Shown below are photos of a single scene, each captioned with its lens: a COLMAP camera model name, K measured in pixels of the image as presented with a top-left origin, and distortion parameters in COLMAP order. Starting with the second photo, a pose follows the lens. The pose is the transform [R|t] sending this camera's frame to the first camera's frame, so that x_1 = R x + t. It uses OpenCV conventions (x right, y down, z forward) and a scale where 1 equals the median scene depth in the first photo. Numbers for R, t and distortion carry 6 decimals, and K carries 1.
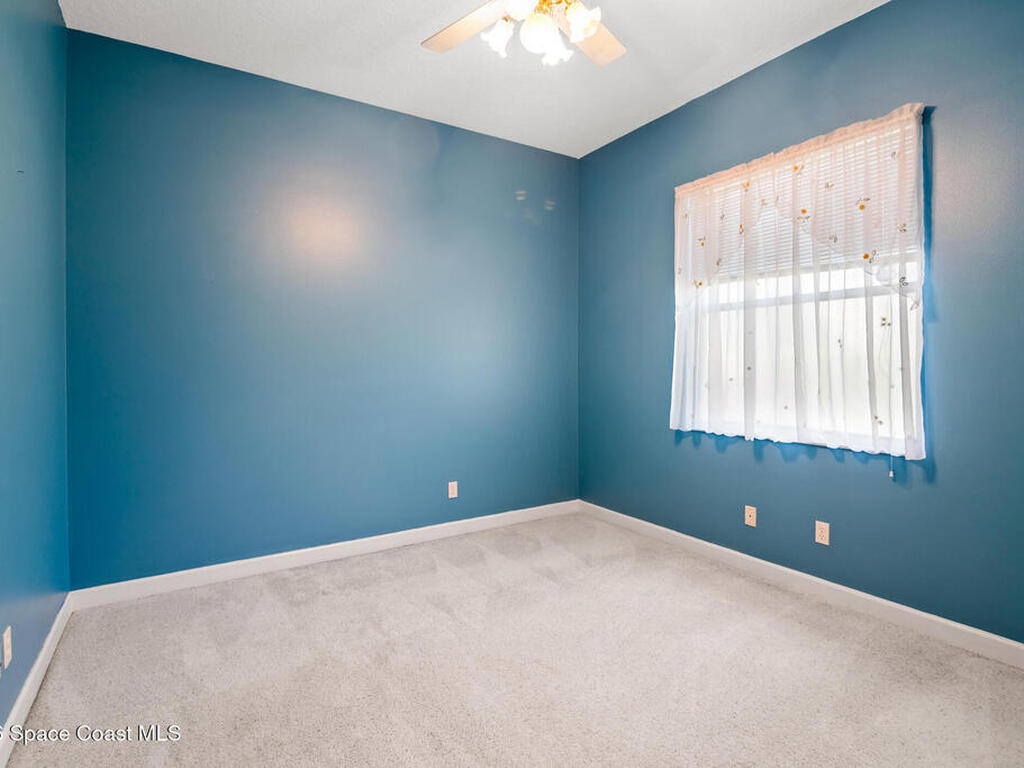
lens RADIAL K [[525.3, 0, 515.1], [0, 525.3, 373.9], [0, 0, 1]] dist [-0.009817, -0.003905]
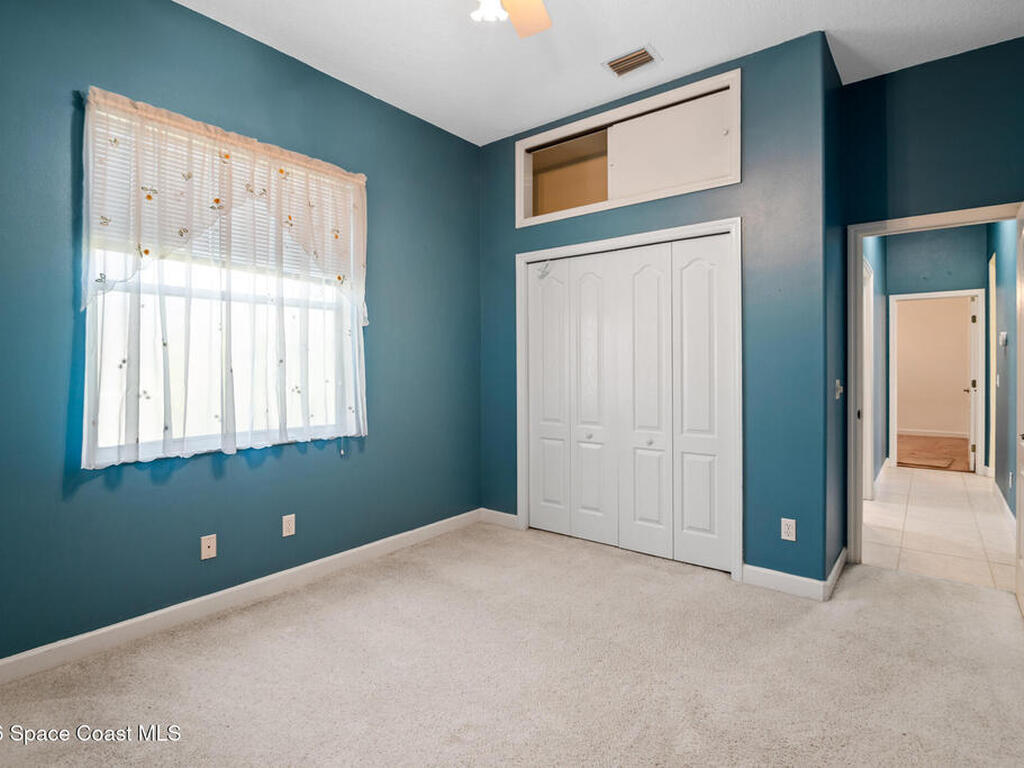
lens RADIAL K [[525.3, 0, 515.2], [0, 525.3, 374.0], [0, 0, 1]] dist [-0.009817, -0.003905]
pose [[-0.322634, -0.012430, 0.946442, -0.531687], [0.016638, 0.999685, 0.018801, -0.014048], [-0.946378, 0.021813, -0.322326, 0.853387]]
